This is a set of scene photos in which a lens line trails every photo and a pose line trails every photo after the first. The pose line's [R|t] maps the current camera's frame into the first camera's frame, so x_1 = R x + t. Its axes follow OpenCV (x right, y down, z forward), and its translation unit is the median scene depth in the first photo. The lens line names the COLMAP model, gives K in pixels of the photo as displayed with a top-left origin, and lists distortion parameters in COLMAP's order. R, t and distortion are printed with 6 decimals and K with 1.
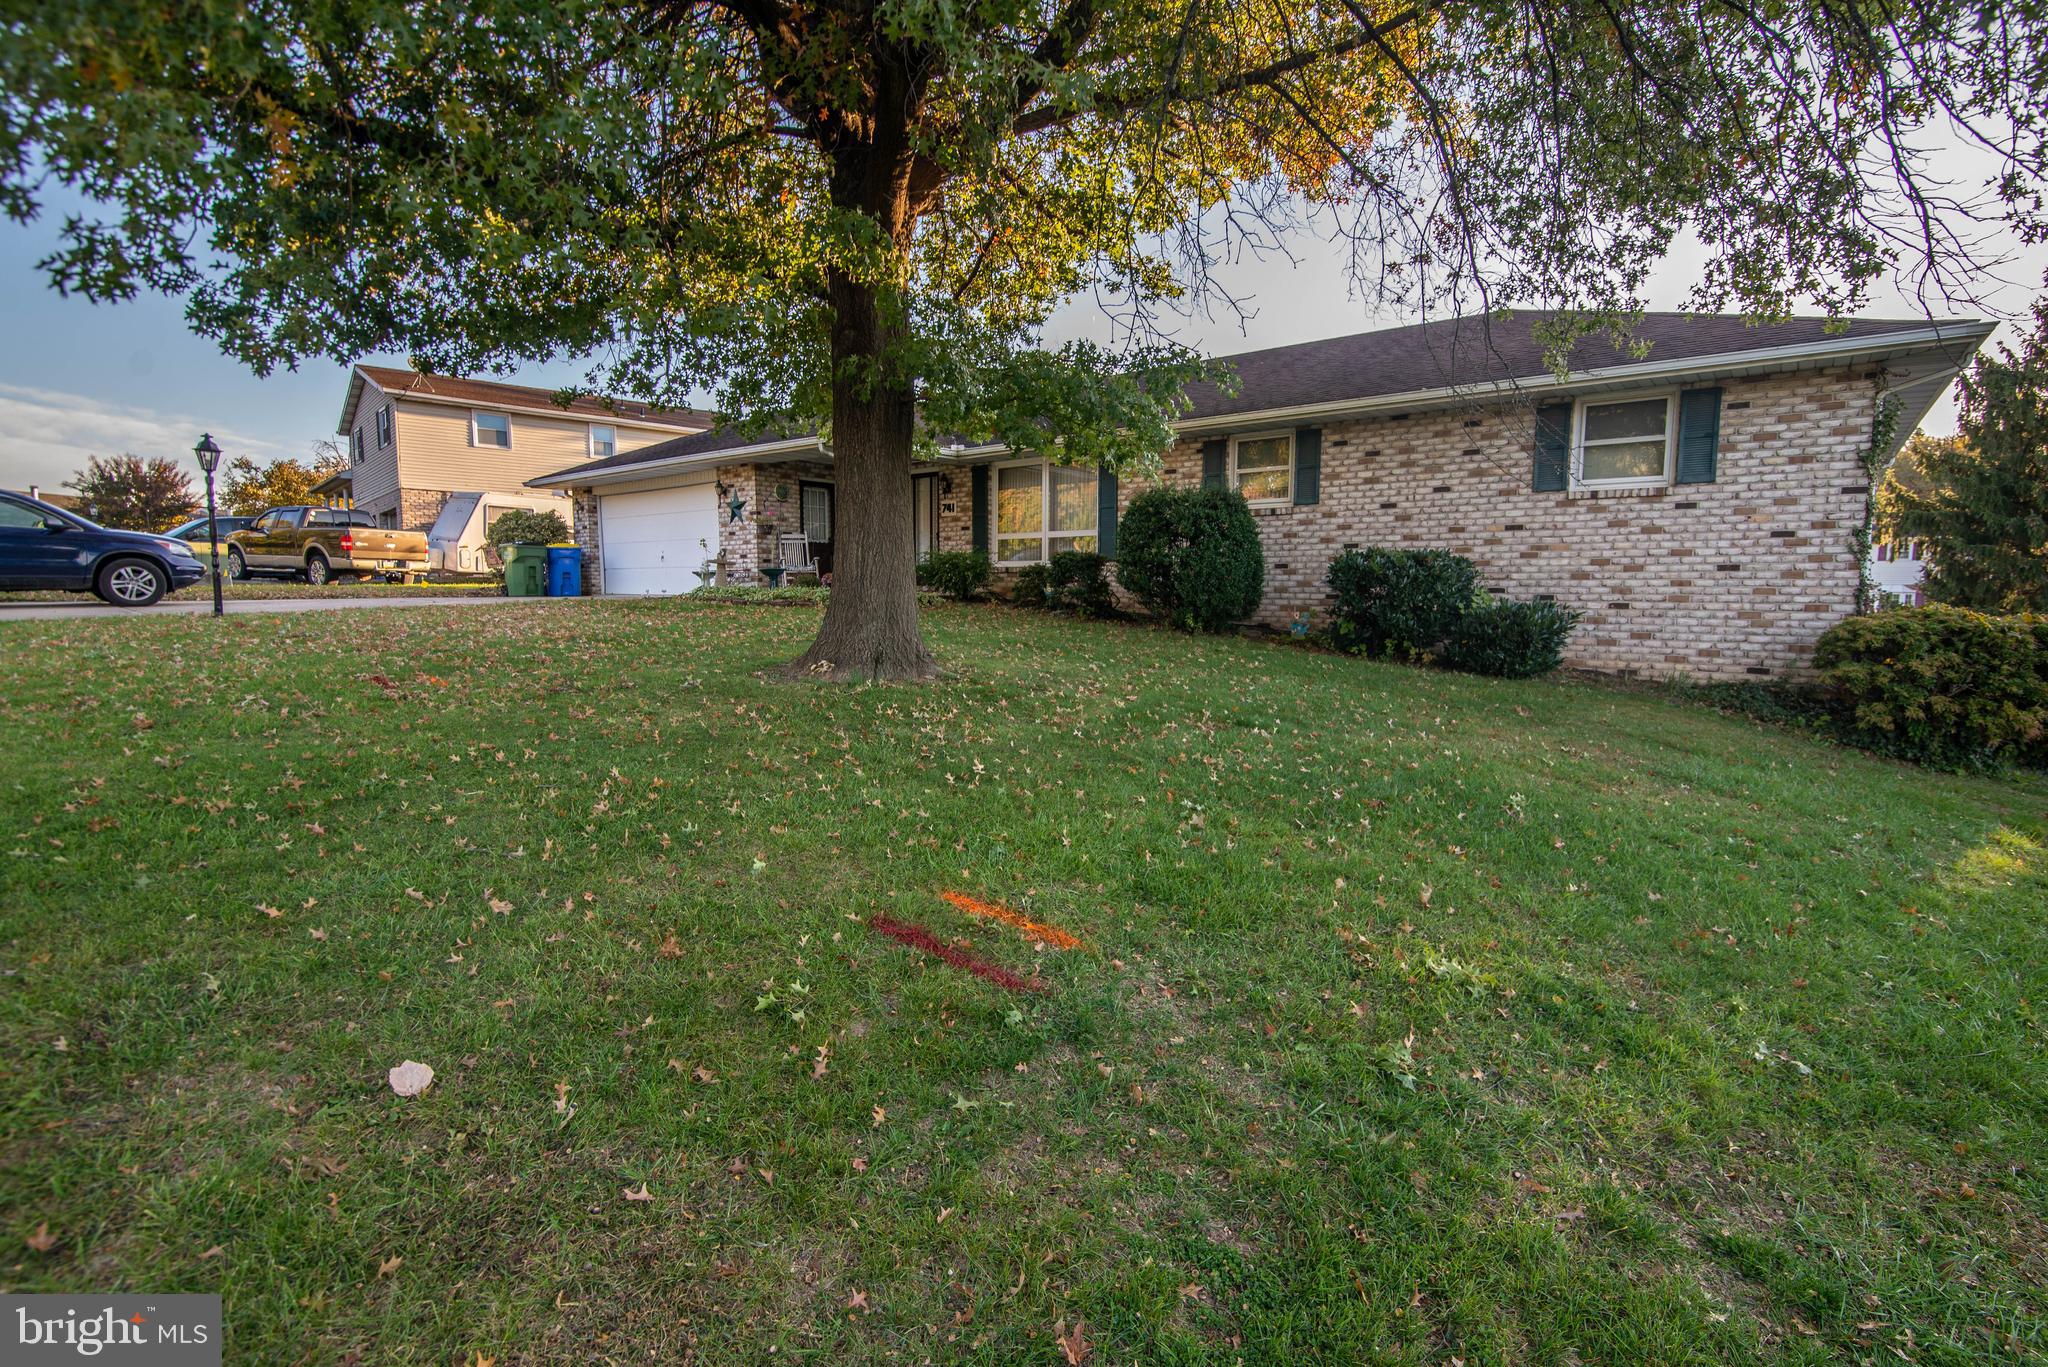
lens RADIAL K [[944.8, 0, 1022.1], [0, 944.8, 685.8], [0, 0, 1]] dist [-0.019030, 0.001161]
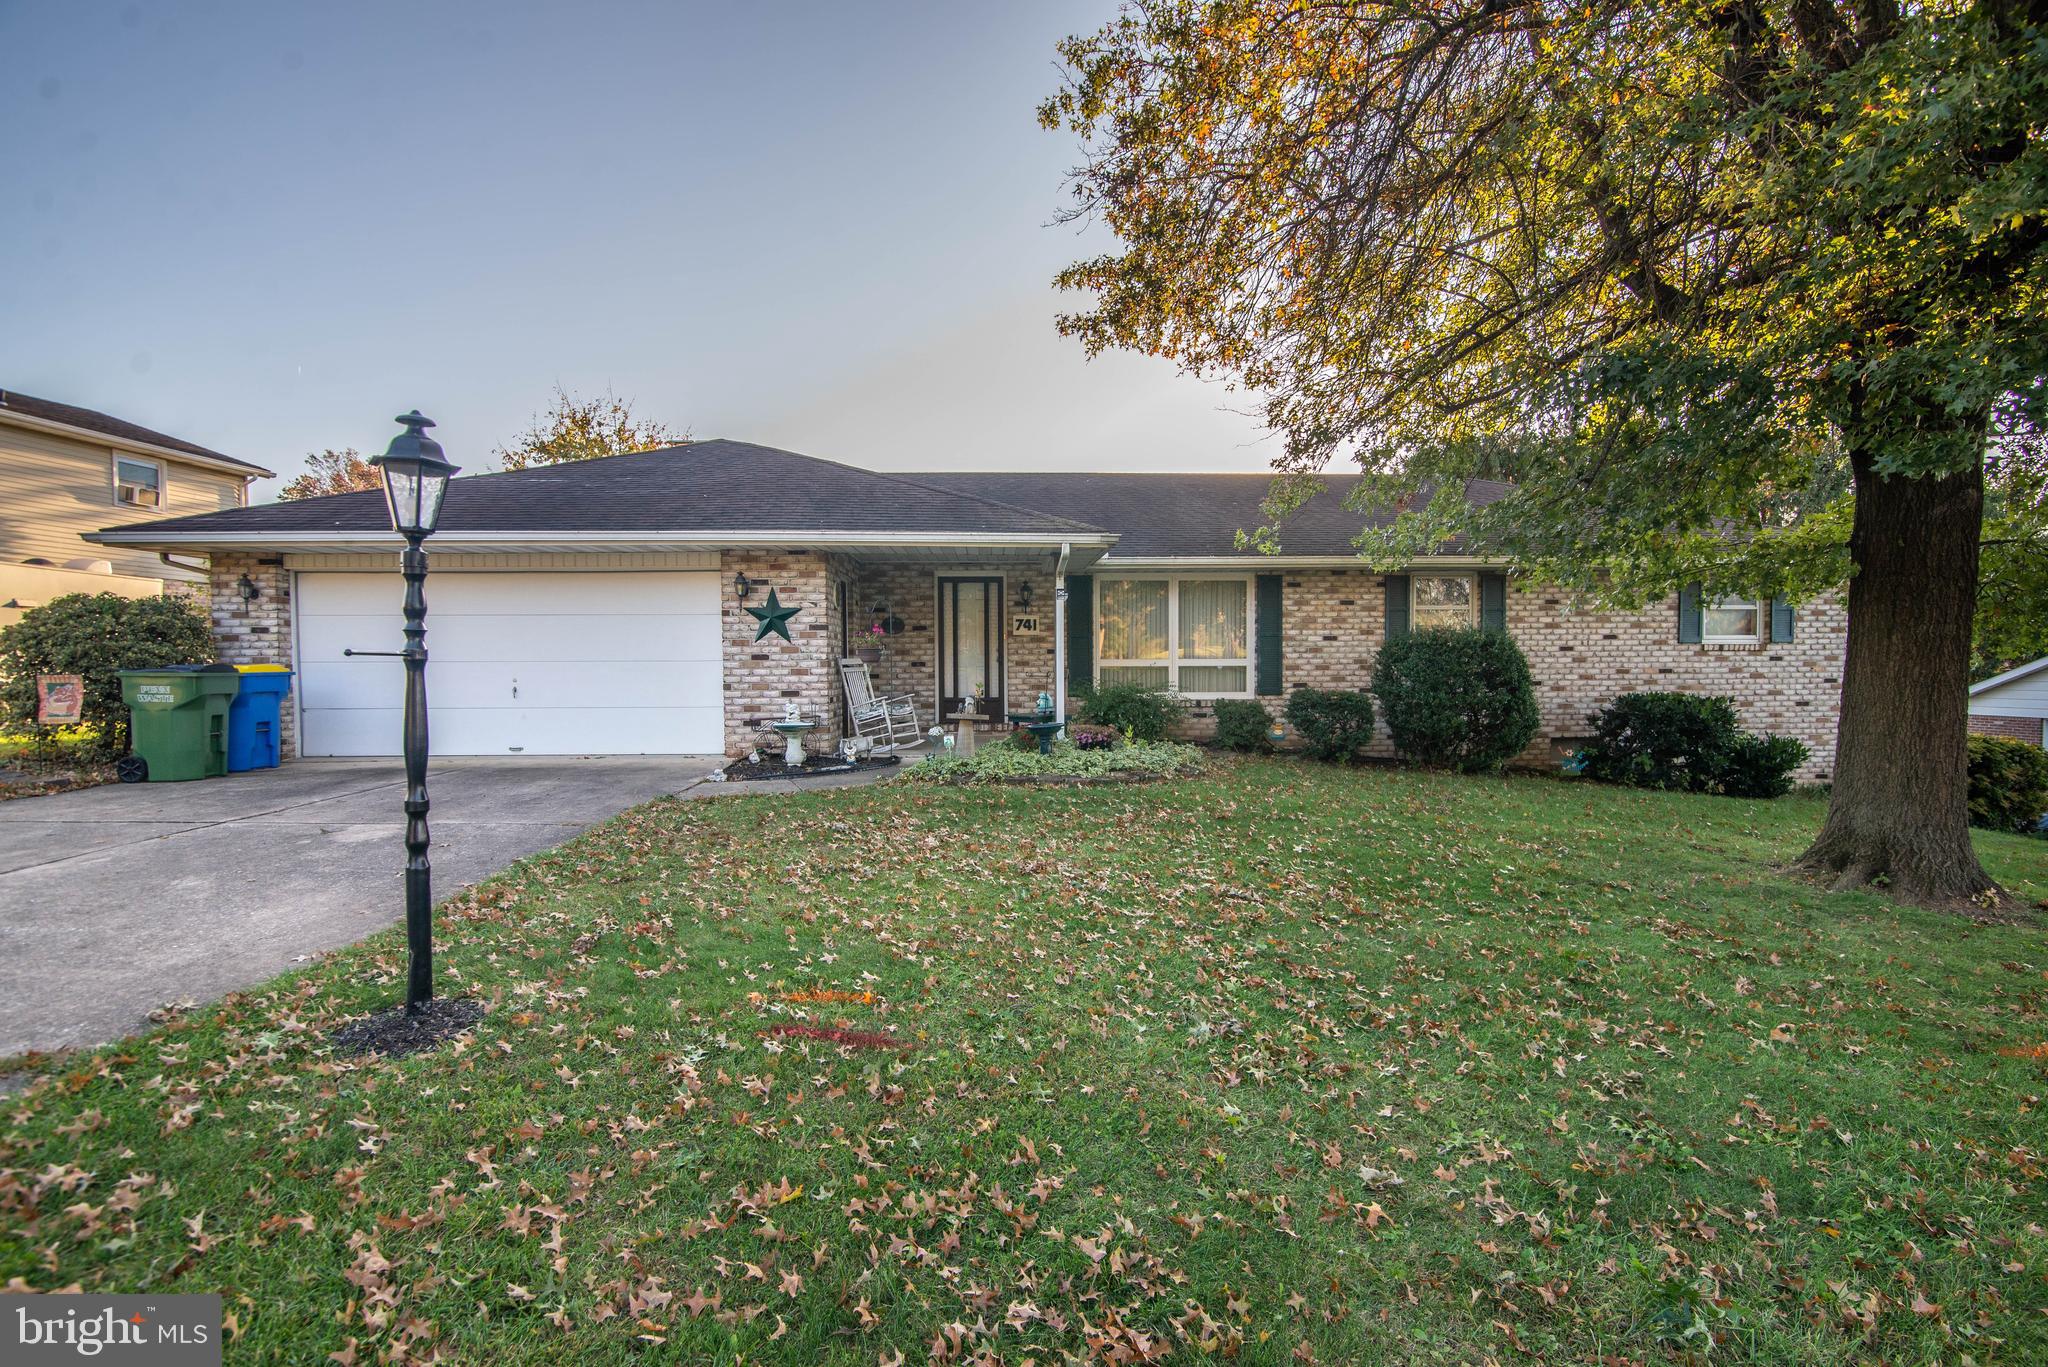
lens RADIAL K [[944.8, 0, 1040.6], [0, 944.8, 673.6], [0, 0, 1]] dist [-0.019030, 0.001161]
pose [[0.745077, -0.013901, 0.666833, -0.880421], [0.075178, 0.995162, -0.063253, -0.145961], [-0.662728, 0.097259, 0.742518, 0.619997]]
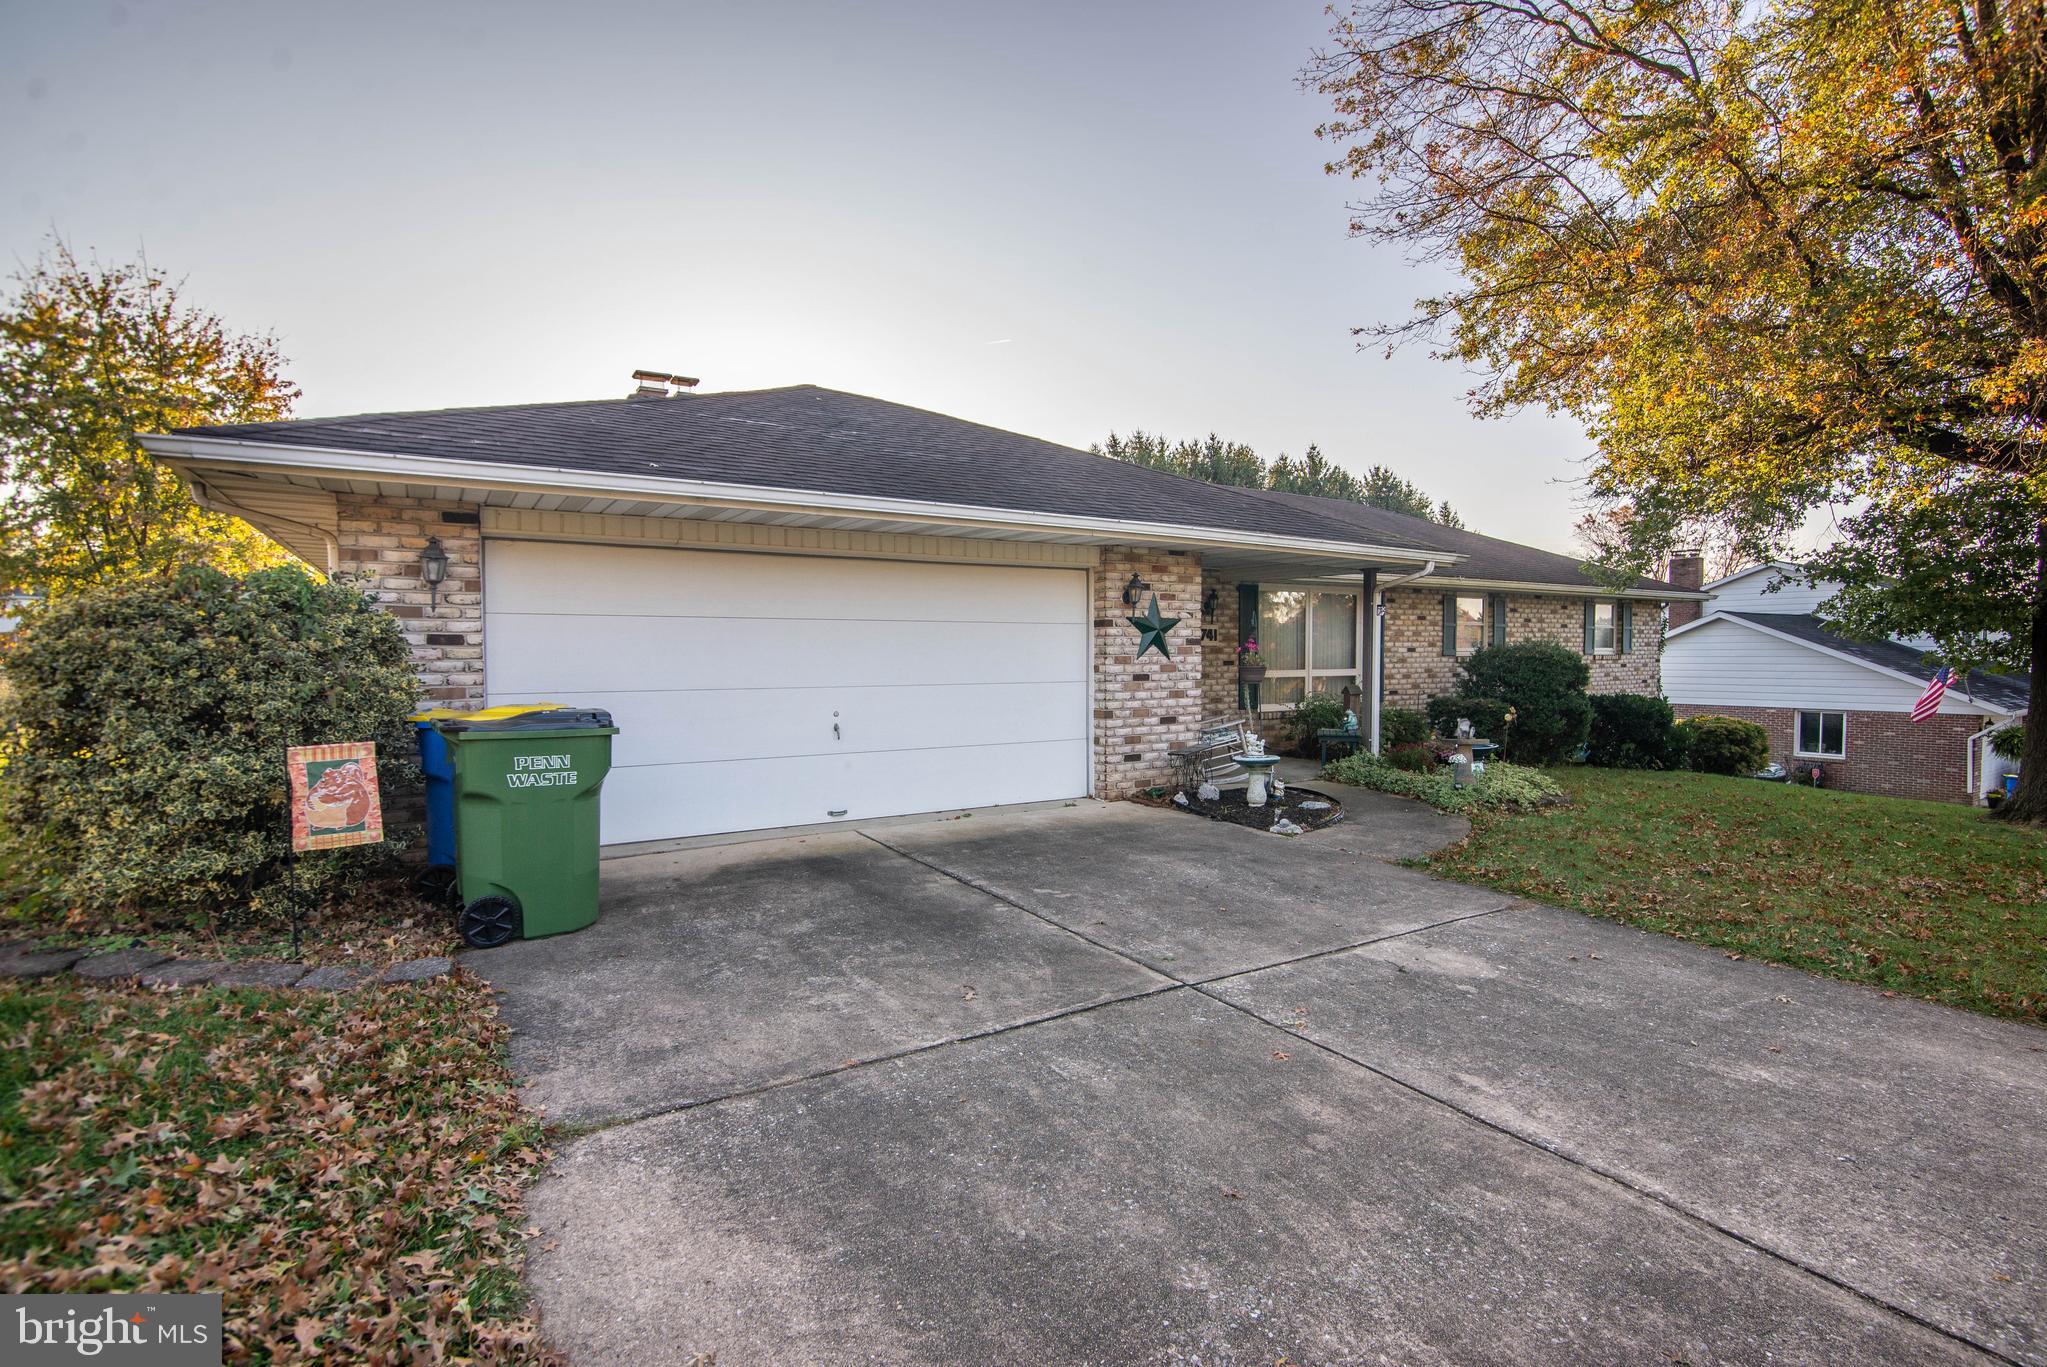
lens RADIAL K [[944.3, 0, 1034.6], [0, 944.3, 687.4], [0, 0, 1]] dist [-0.019030, 0.001161]
pose [[0.311213, -0.041811, 0.949420, -1.228549], [0.098530, 0.995067, 0.011524, -0.252035], [-0.945219, 0.089959, 0.313798, 1.340531]]
